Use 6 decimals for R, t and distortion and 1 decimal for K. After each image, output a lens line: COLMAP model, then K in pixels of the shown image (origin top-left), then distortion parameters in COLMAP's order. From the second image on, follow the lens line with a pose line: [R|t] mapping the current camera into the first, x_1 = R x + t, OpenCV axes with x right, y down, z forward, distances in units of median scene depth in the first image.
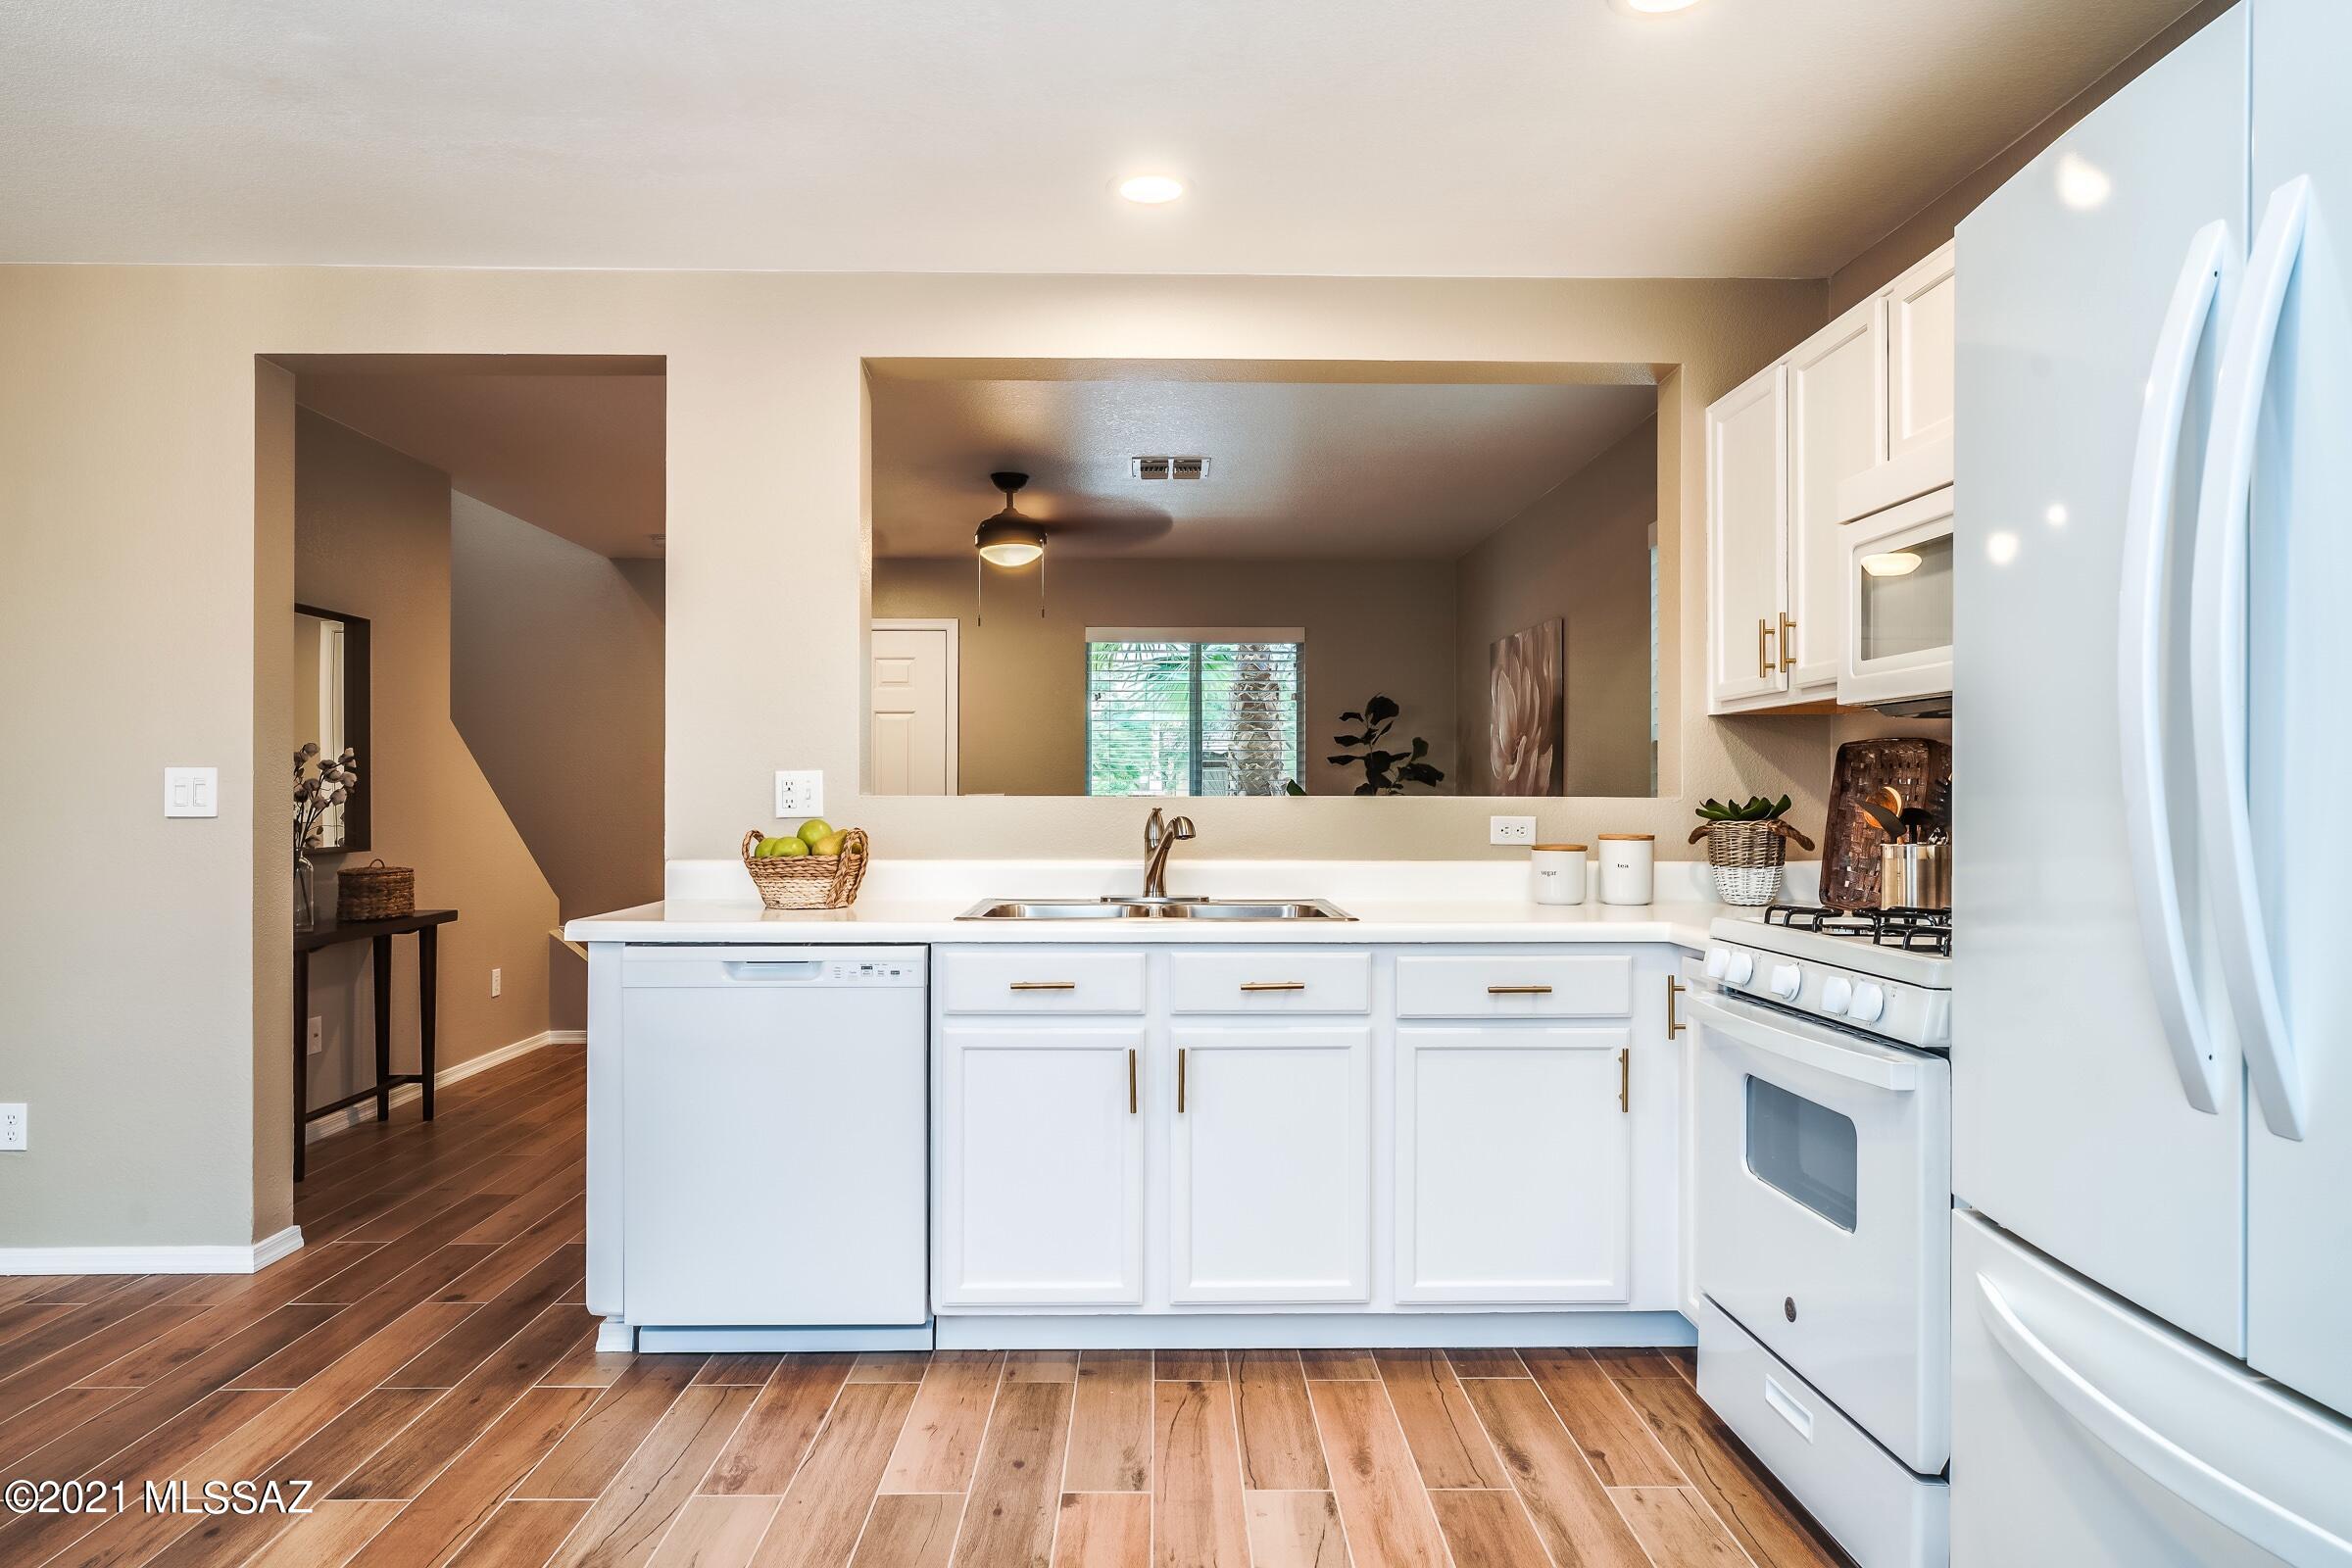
lens RADIAL K [[1490.9, 0, 1124.6], [0, 1490.9, 786.7], [0, 0, 1]] dist [0.000239, 0.000105]
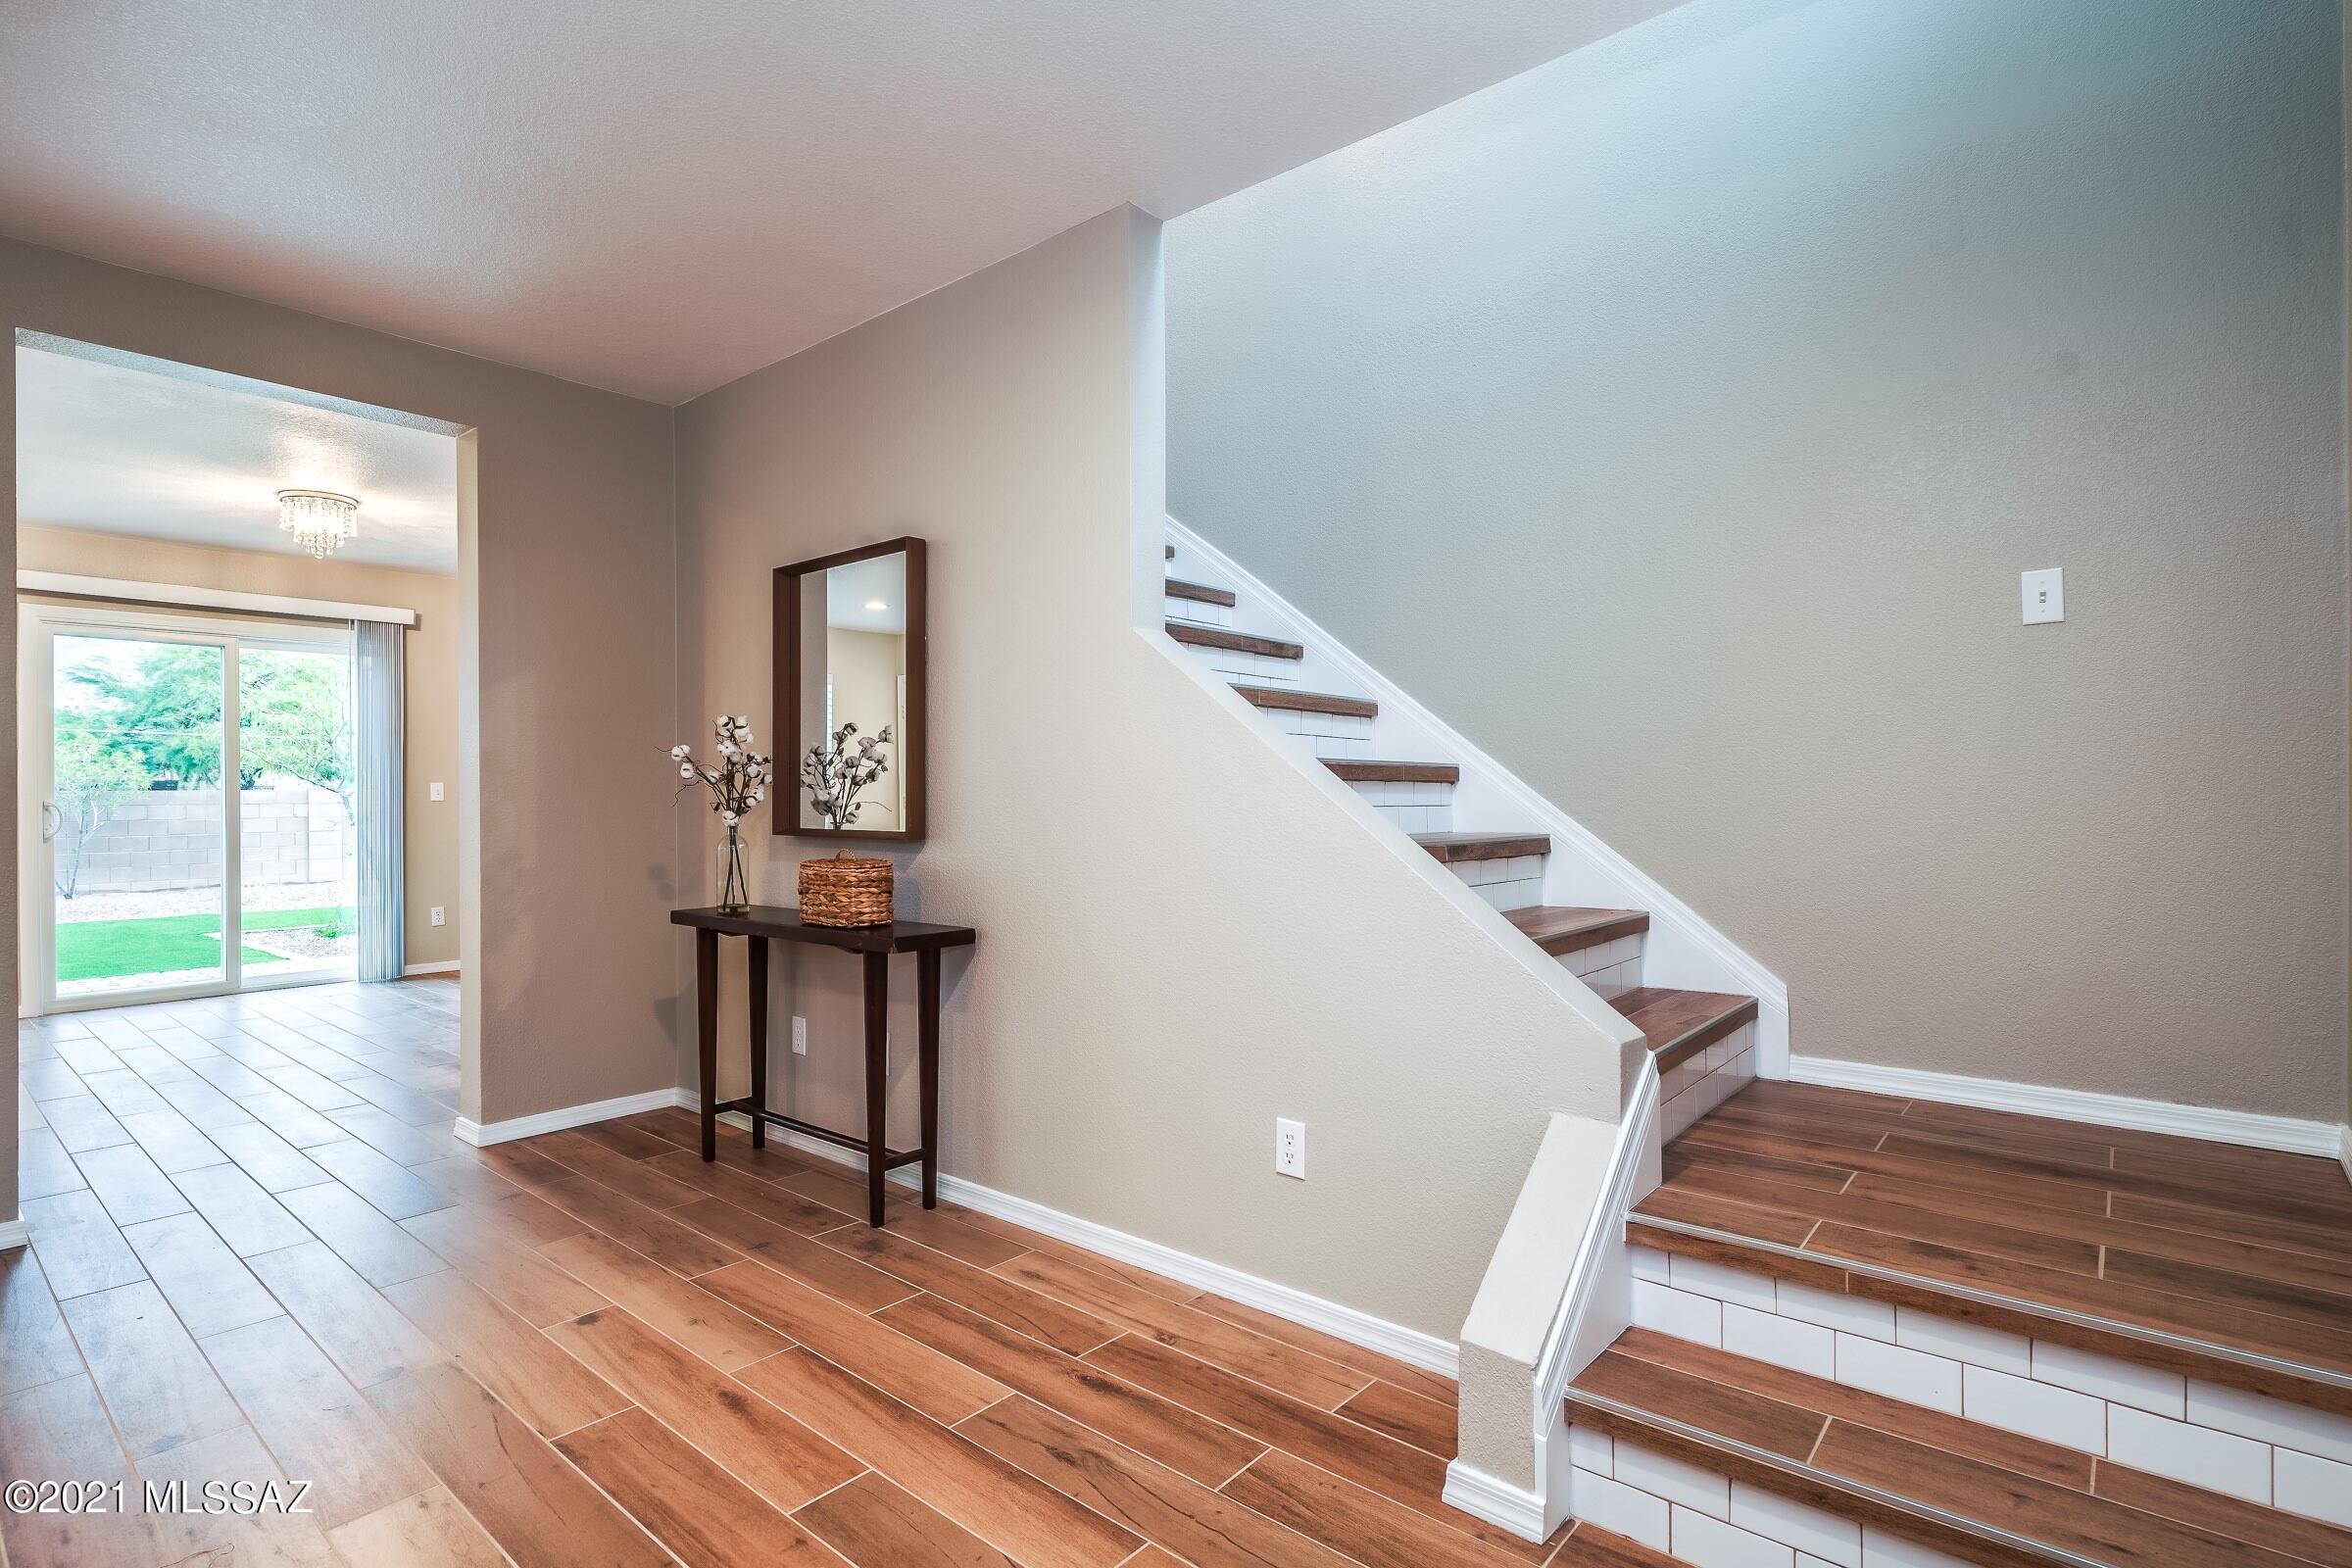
lens RADIAL K [[1123.1, 0, 1200.3], [0, 1123.1, 793.8], [0, 0, 1]] dist [-0.002082, -0.000123]
pose [[-0.624580, 0.006241, -0.780936, -0.224365], [0.011030, 0.999939, -0.000830, 0.034028], [0.780883, -0.009132, -0.624611, 2.176940]]
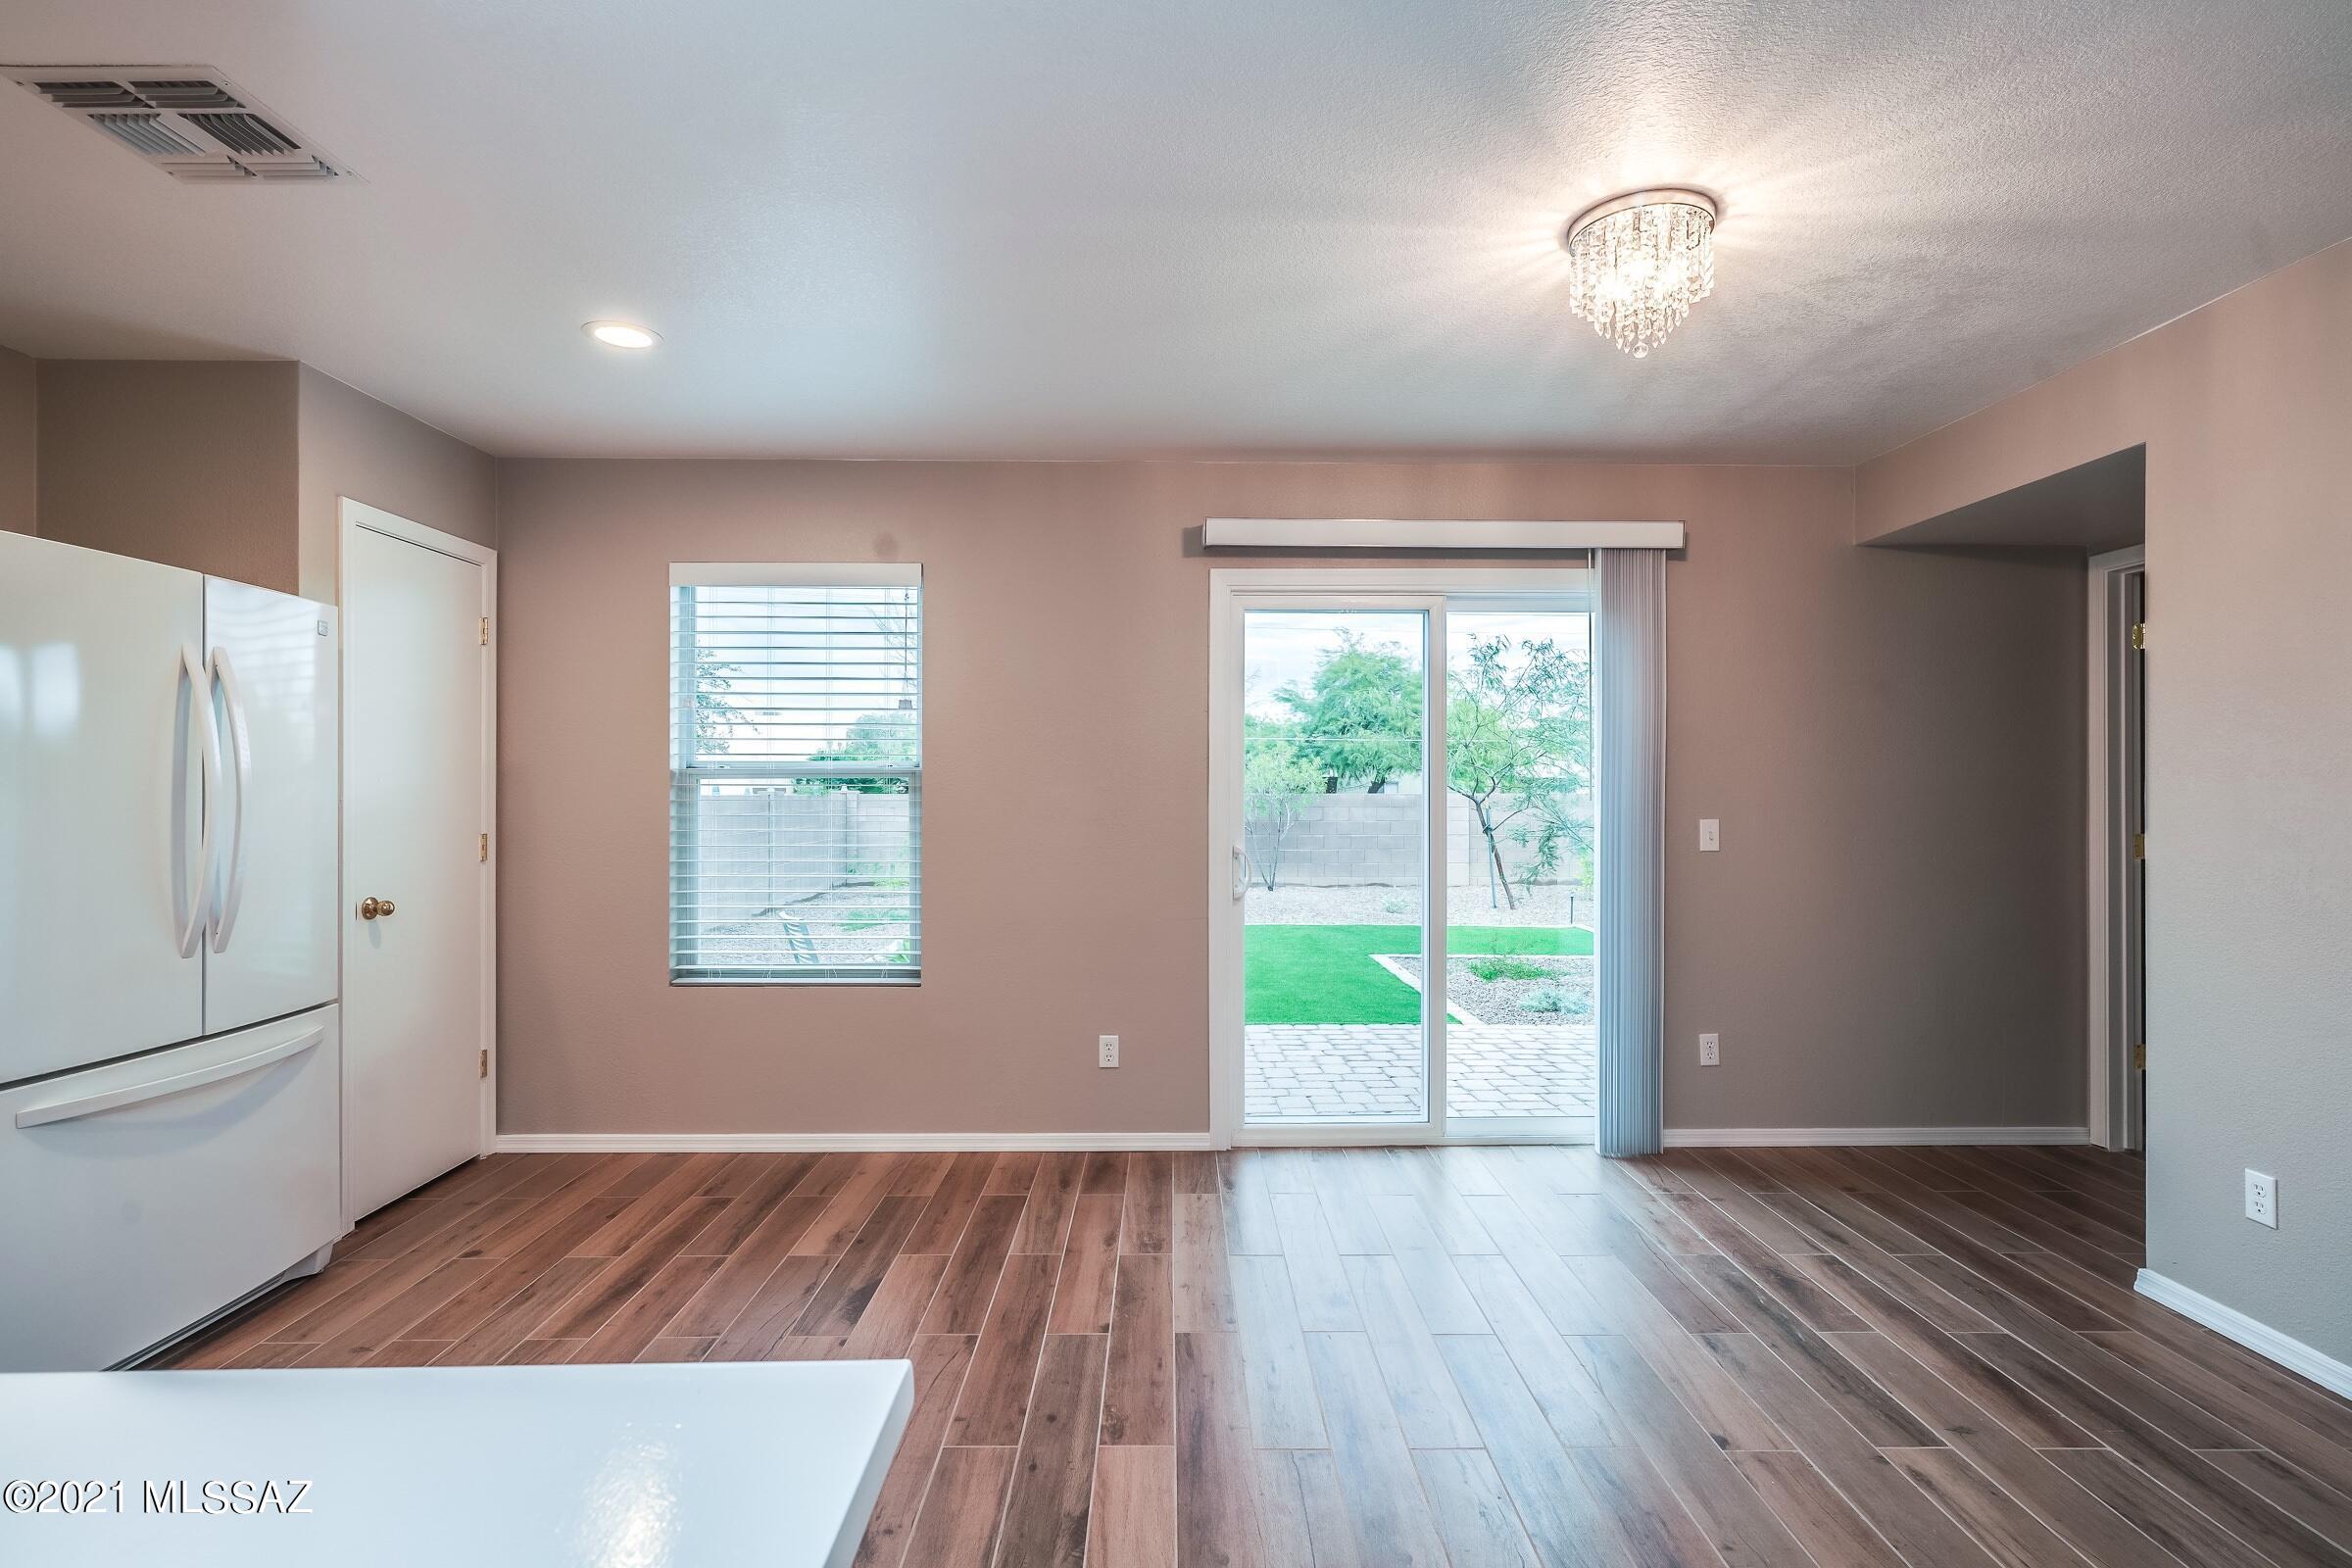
lens RADIAL K [[1136.0, 0, 1176.9], [0, 1136.0, 780.8], [0, 0, 1]] dist [-0.000952, 0.002091]
pose [[-0.999811, -0.000886, -0.019432, -0.361523], [-0.000678, 0.999942, -0.010707, -0.029679], [0.019440, -0.010692, -0.999754, 1.035229]]
